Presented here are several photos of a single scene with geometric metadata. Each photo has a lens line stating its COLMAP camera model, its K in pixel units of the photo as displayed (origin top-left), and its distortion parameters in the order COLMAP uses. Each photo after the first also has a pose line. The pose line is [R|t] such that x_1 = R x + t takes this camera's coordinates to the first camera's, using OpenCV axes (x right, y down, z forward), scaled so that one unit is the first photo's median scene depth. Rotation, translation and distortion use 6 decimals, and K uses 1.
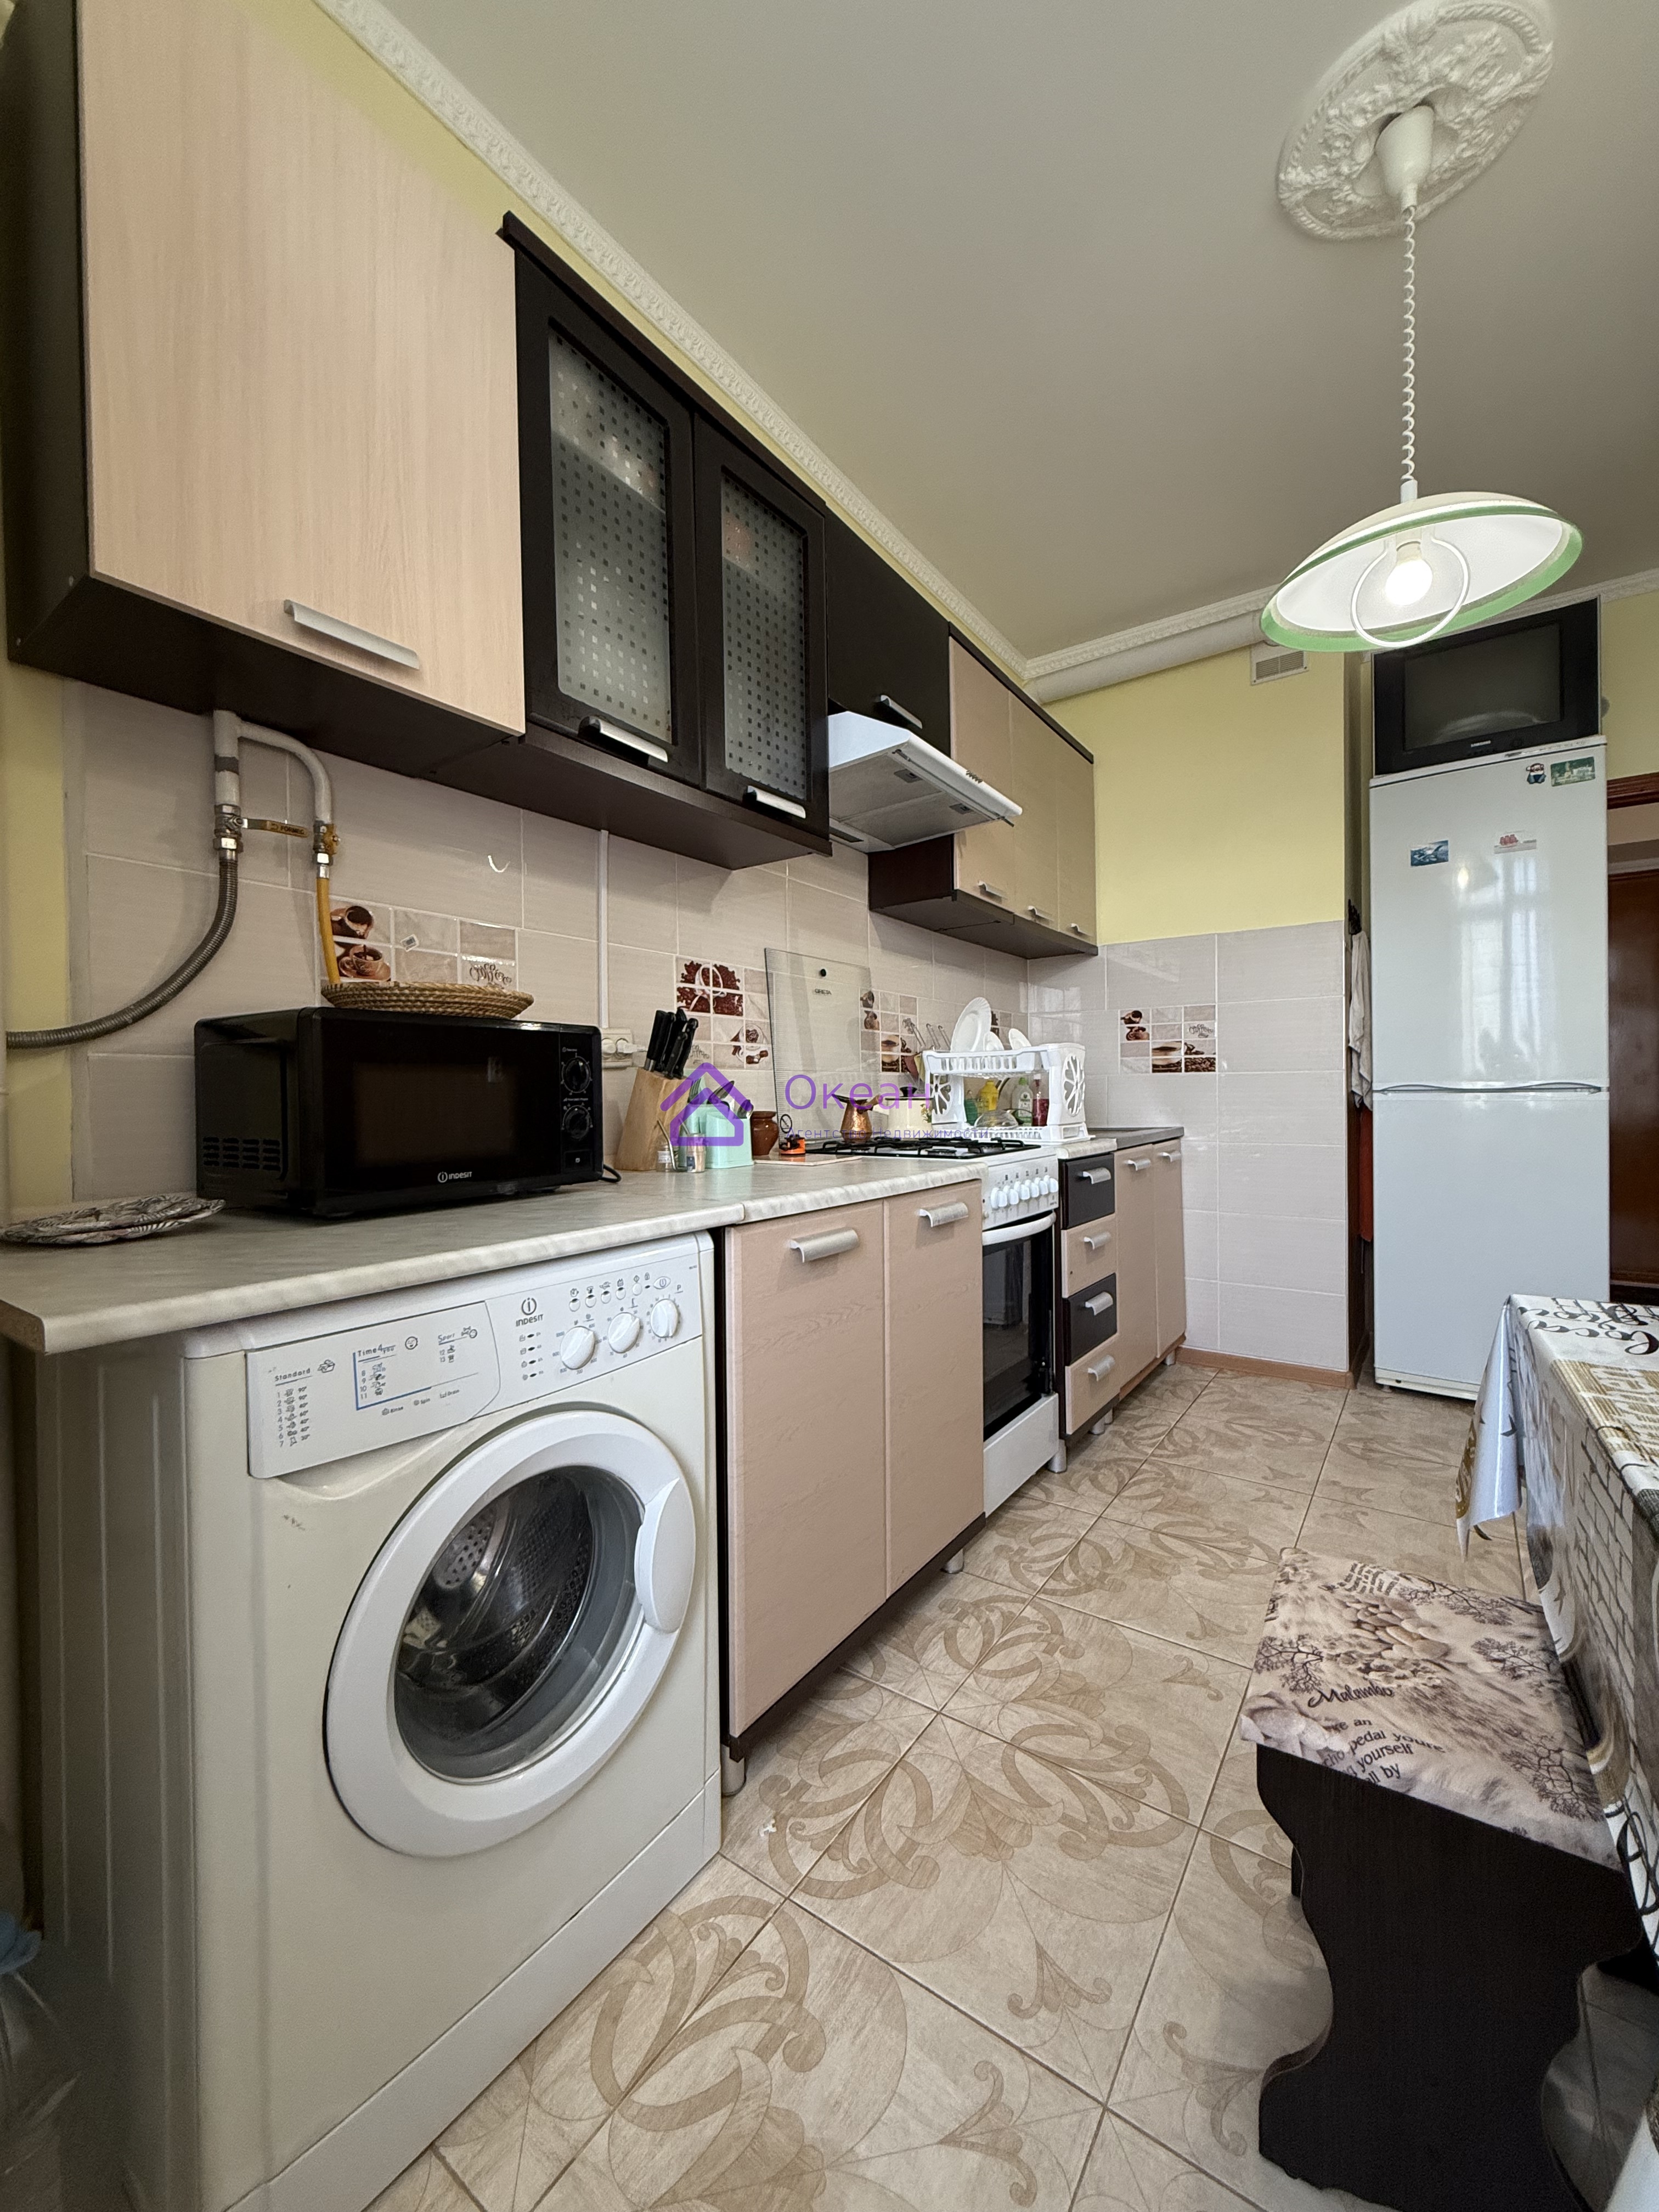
lens RADIAL K [[885.9, 0, 829.5], [0, 885.9, 1106.0], [0, 0, 1]] dist [0.000441, -0.000097]
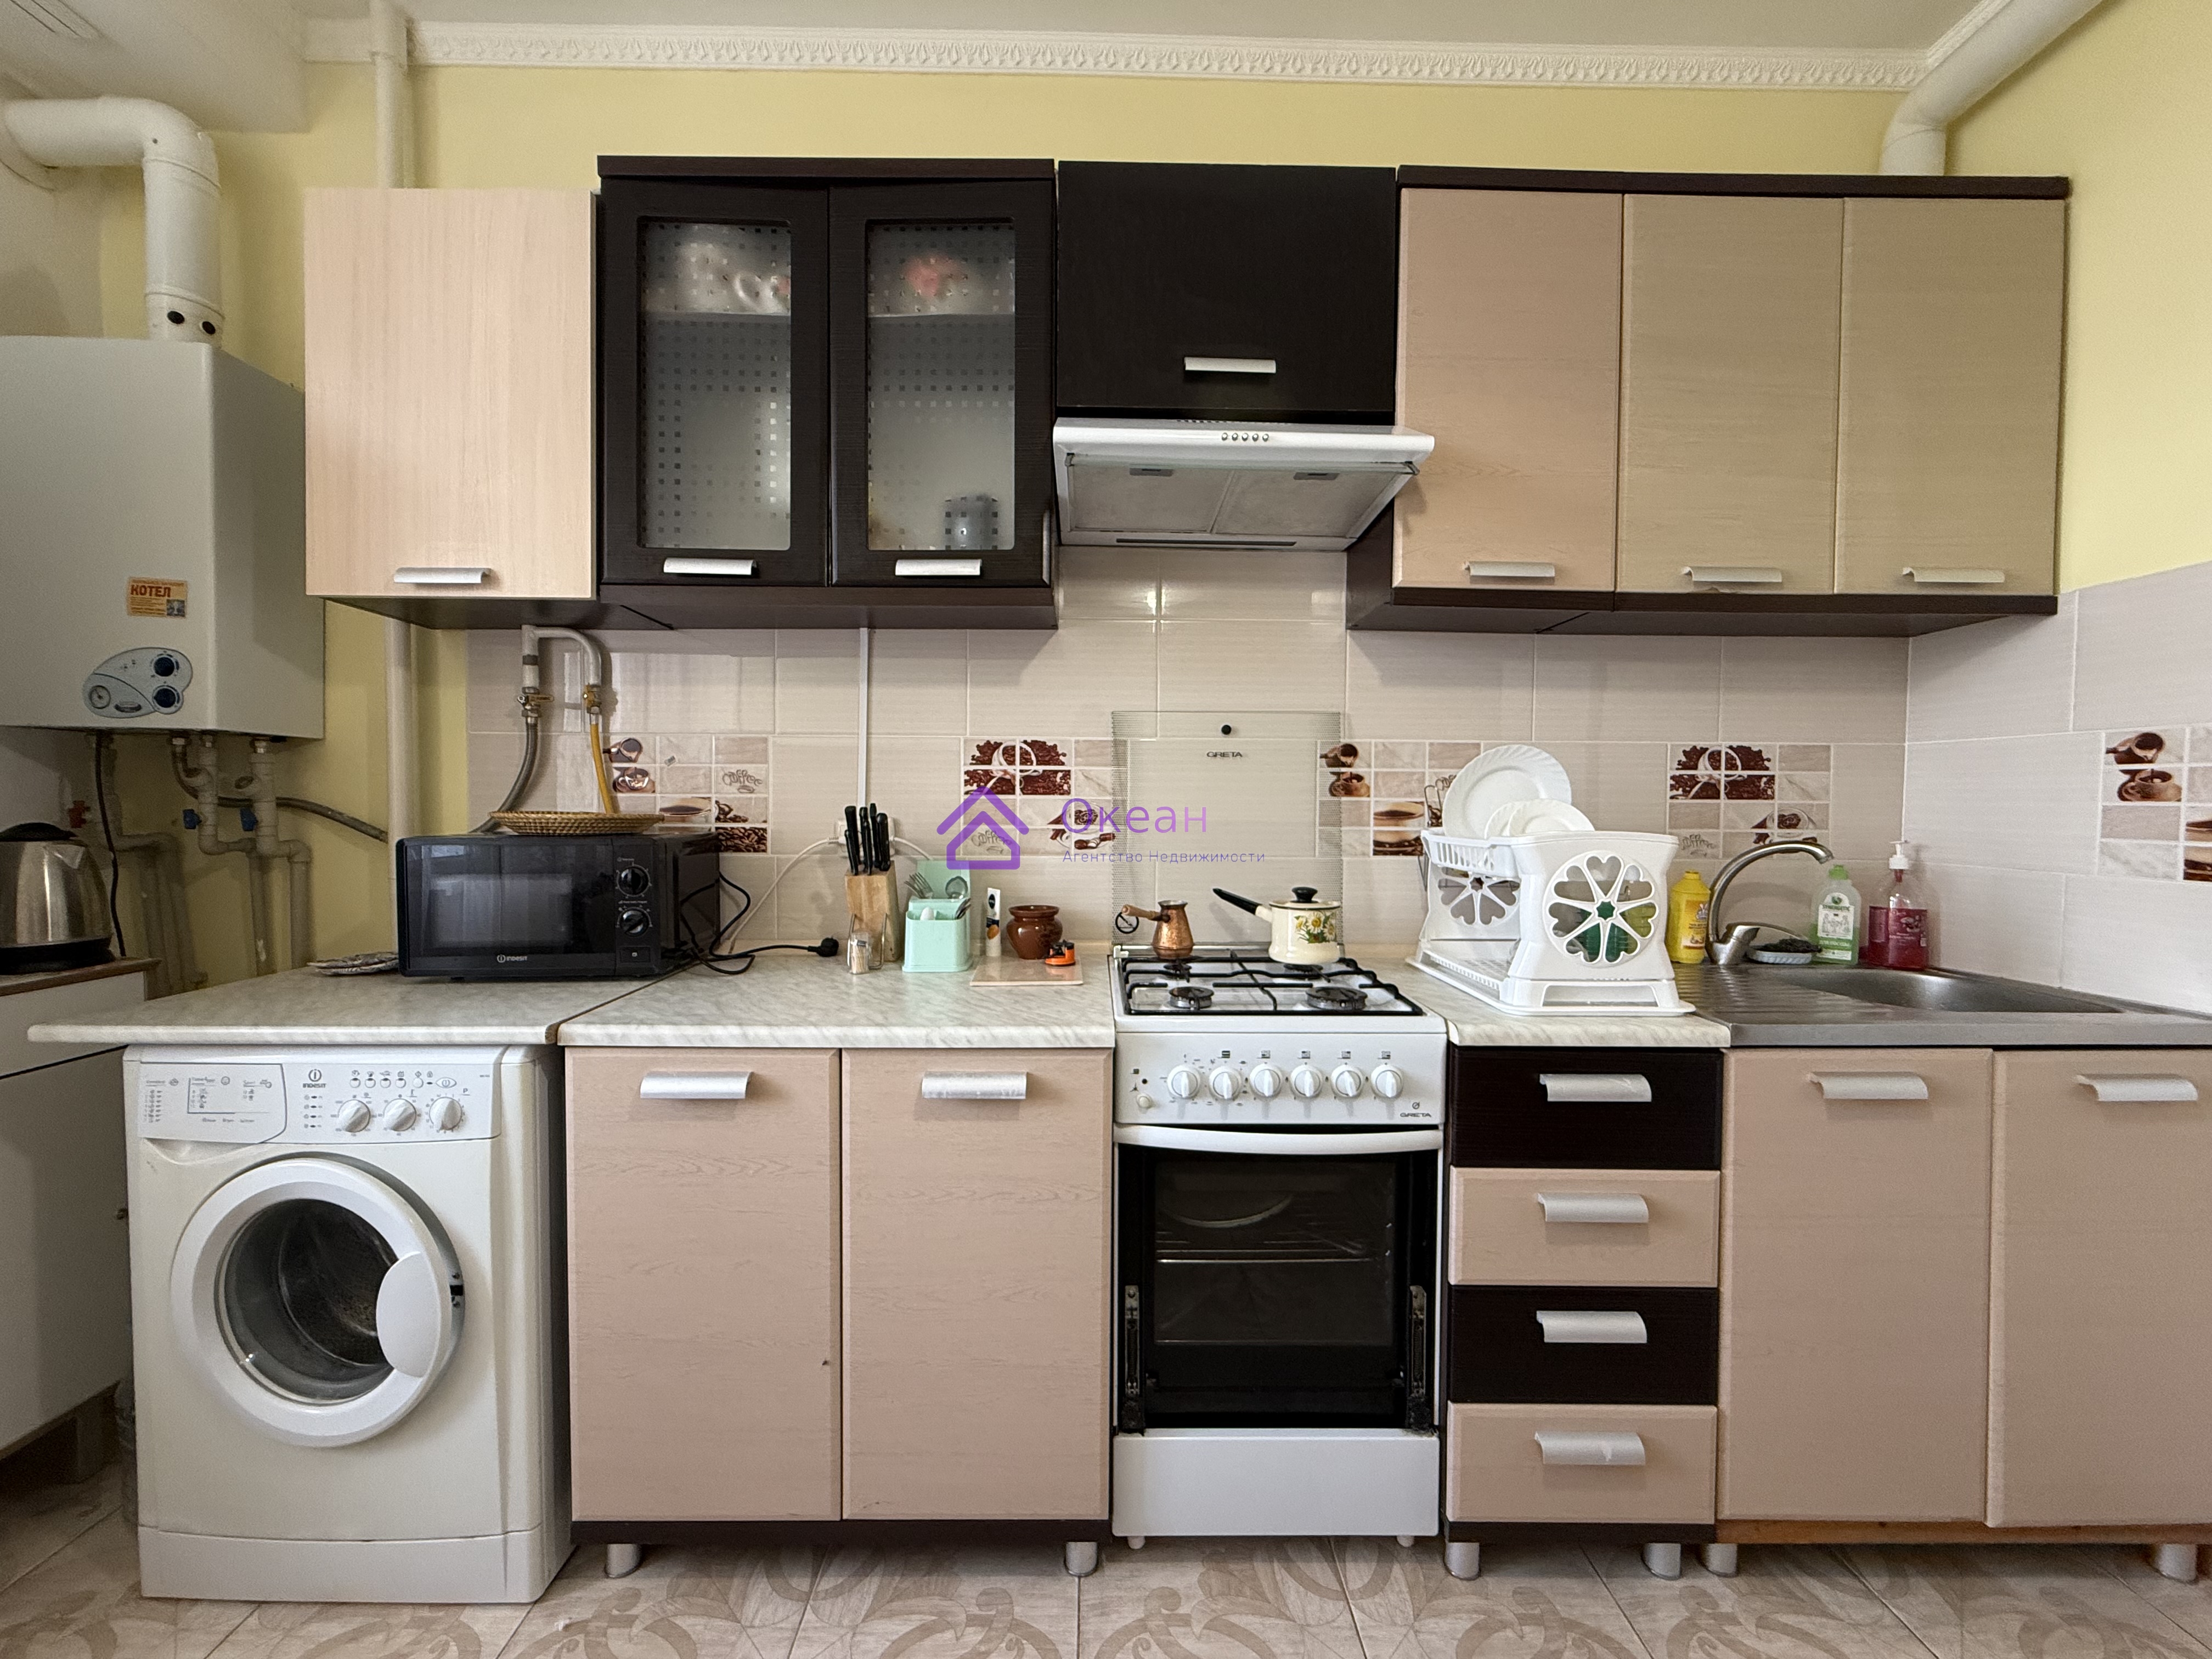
lens RADIAL K [[885.9, 0, 1106.0], [0, 885.9, 829.5], [0, 0, 1]] dist [0.000441, -0.000097]
pose [[0.581363, 0.044290, -0.812438, 0.691256], [-0.024225, 0.999017, 0.037126, -0.109728], [0.813283, -0.001903, 0.581865, 0.568642]]
